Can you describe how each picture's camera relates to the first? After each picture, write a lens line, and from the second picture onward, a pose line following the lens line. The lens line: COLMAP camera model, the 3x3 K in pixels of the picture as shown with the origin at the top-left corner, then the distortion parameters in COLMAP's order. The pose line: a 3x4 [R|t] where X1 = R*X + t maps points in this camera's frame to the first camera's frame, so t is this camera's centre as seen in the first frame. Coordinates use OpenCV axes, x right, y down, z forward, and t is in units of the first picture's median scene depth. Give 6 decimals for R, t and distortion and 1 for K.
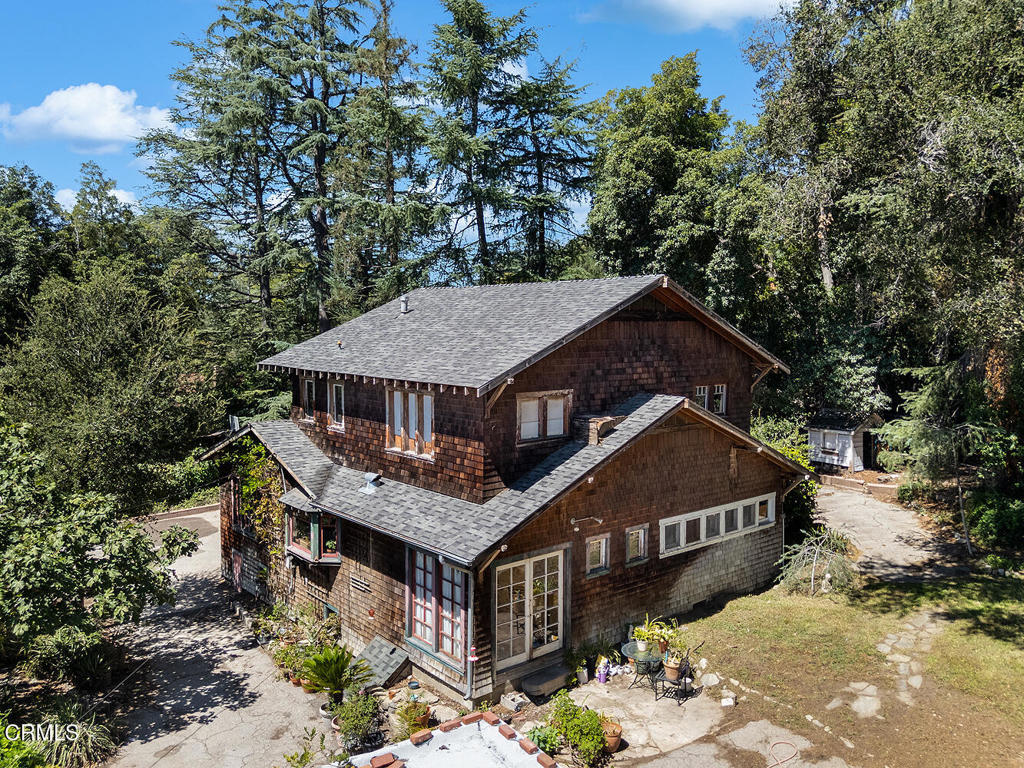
lens RADIAL K [[796.4, 0, 517.5], [0, 796.4, 384.4], [0, 0, 1]] dist [0.052451, -0.047715]
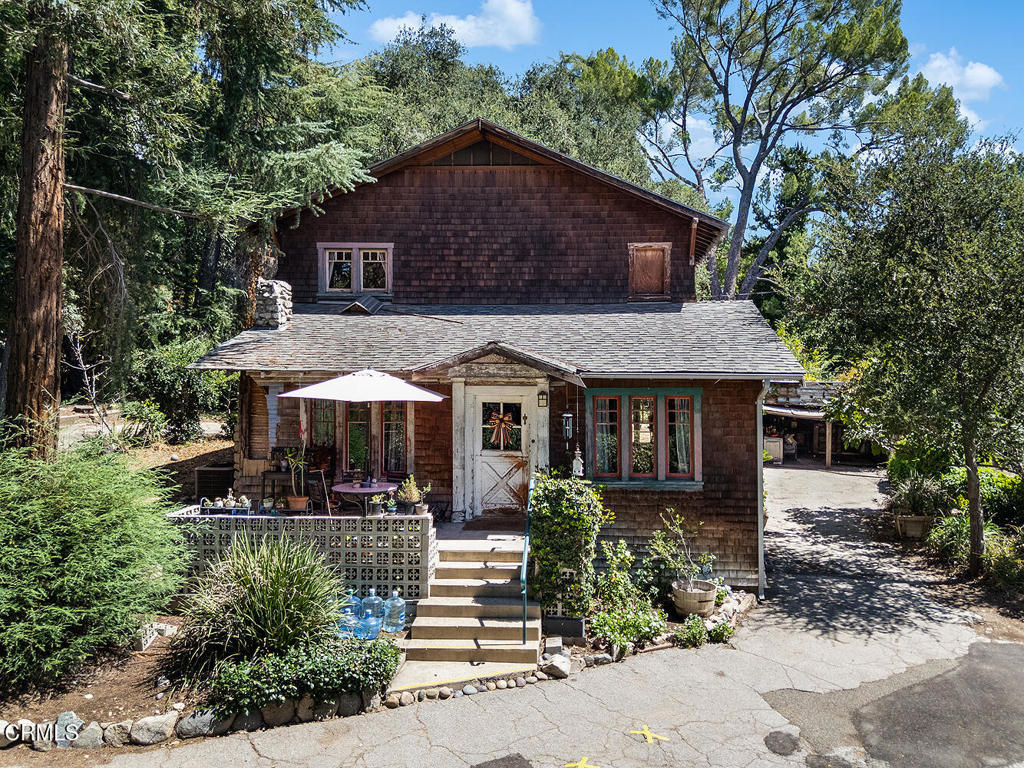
lens RADIAL K [[797.9, 0, 573.4], [0, 797.9, 370.4], [0, 0, 1]] dist [0.040988, -0.006059]
pose [[-0.744969, -0.005678, 0.667075, -0.875477], [0.037285, 0.998046, 0.050134, 0.083668], [-0.666057, 0.062220, -0.743301, 2.048646]]
